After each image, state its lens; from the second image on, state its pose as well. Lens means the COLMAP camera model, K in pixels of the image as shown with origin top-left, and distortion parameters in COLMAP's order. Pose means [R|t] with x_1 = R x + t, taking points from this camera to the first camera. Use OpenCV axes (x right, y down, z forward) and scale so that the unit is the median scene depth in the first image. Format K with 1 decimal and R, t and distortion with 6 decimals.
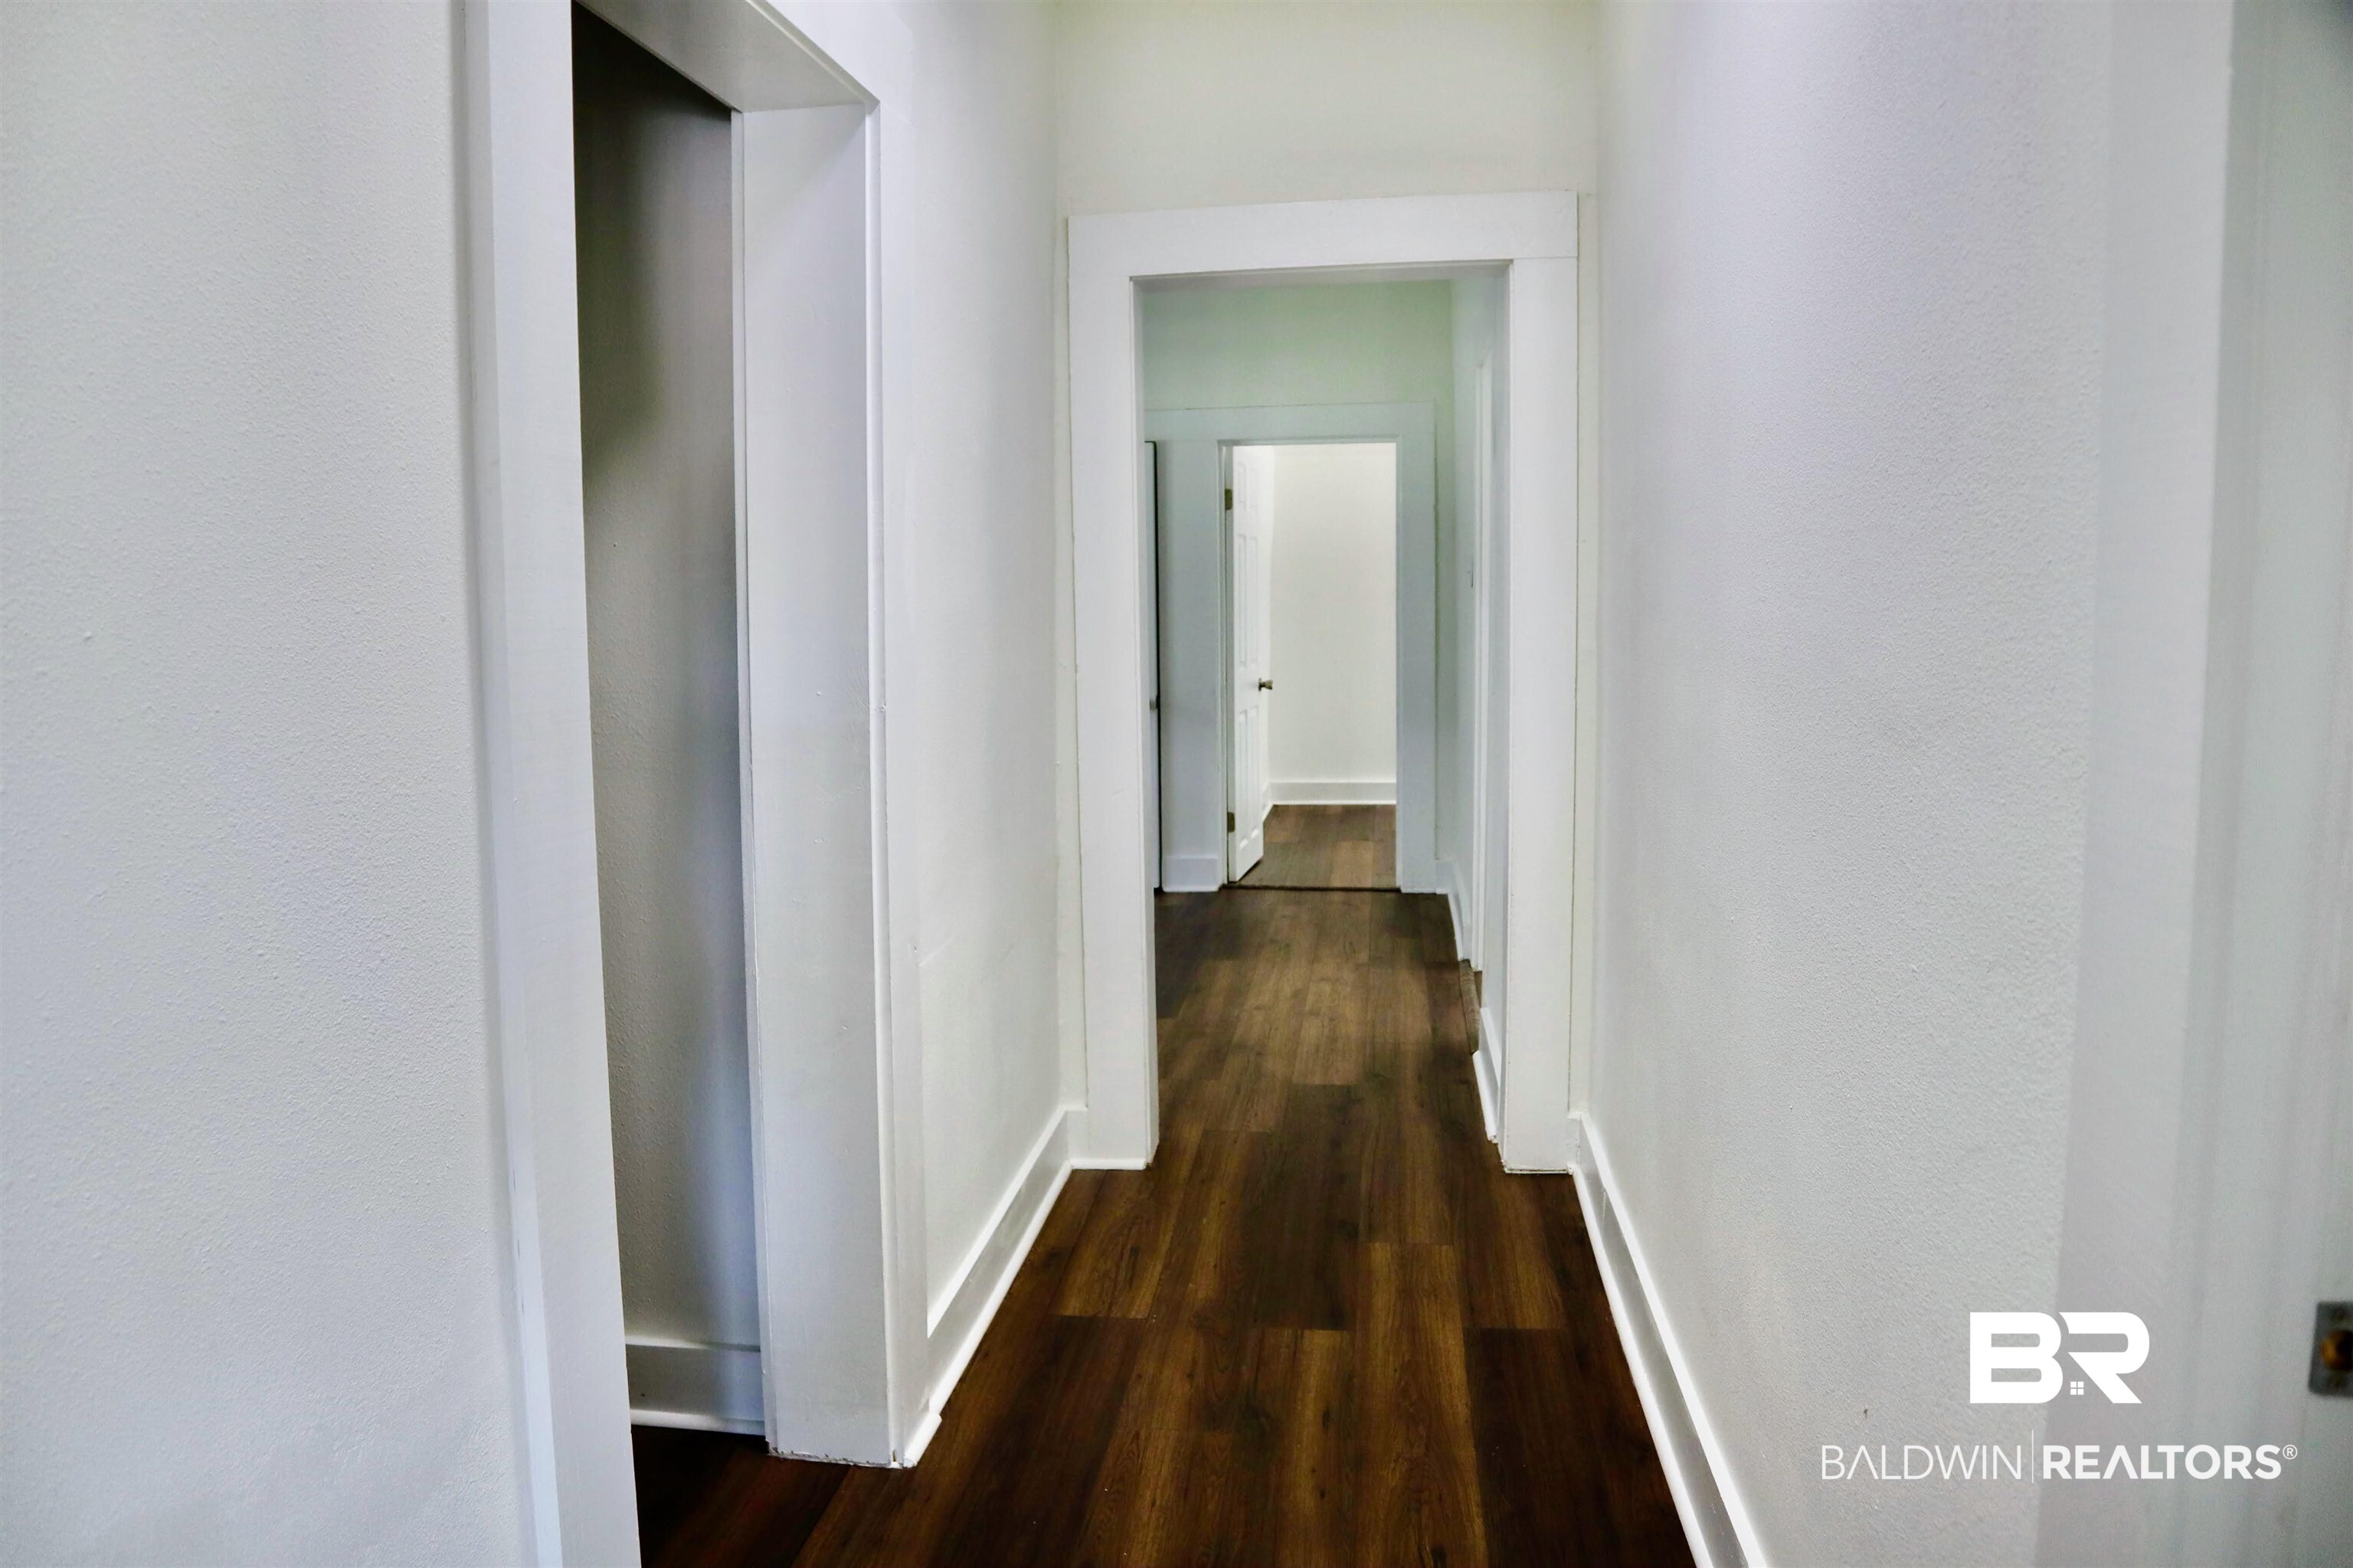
lens RADIAL K [[1596.3, 0, 1173.3], [0, 1596.3, 782.1], [0, 0, 1]] dist [-0.110858, 0.057443]
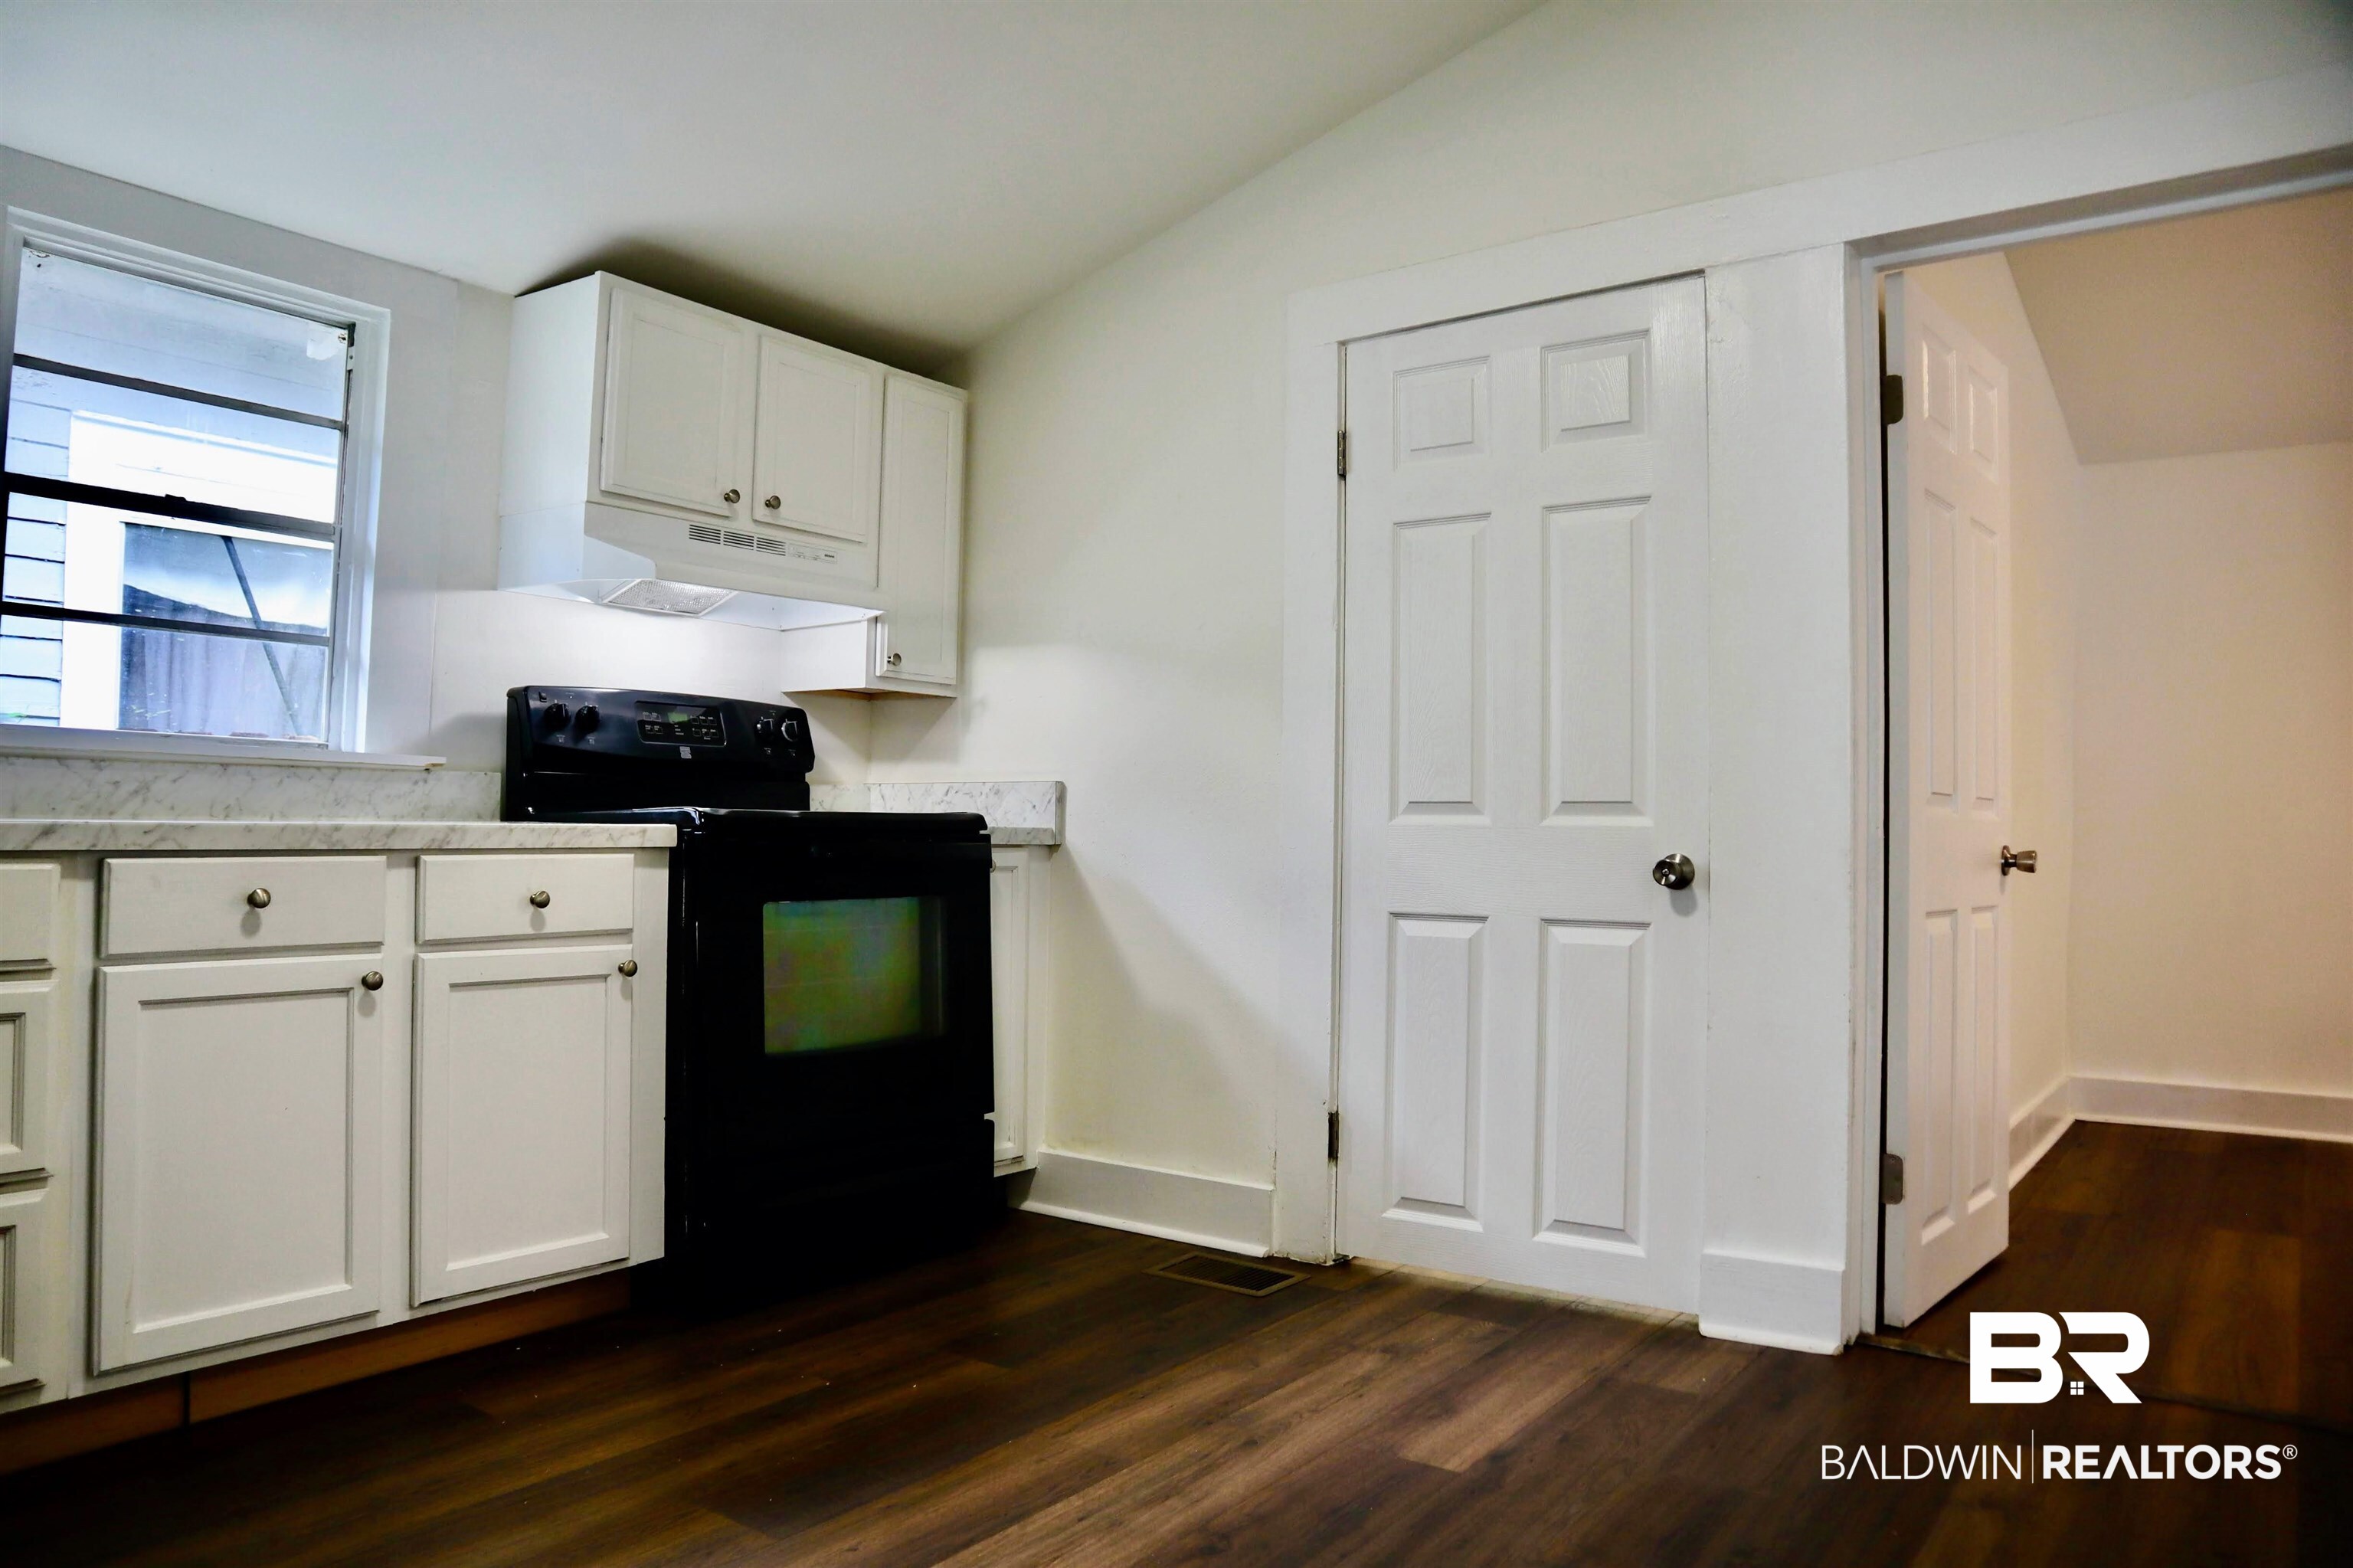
lens RADIAL K [[1596.3, 0, 1173.3], [0, 1596.3, 782.1], [0, 0, 1]] dist [-0.110858, 0.057443]
pose [[0.866115, 0.001153, -0.499843, 0.070219], [-0.073098, 0.989538, -0.124380, -0.011763], [0.494471, 0.144265, 0.857138, 0.509892]]
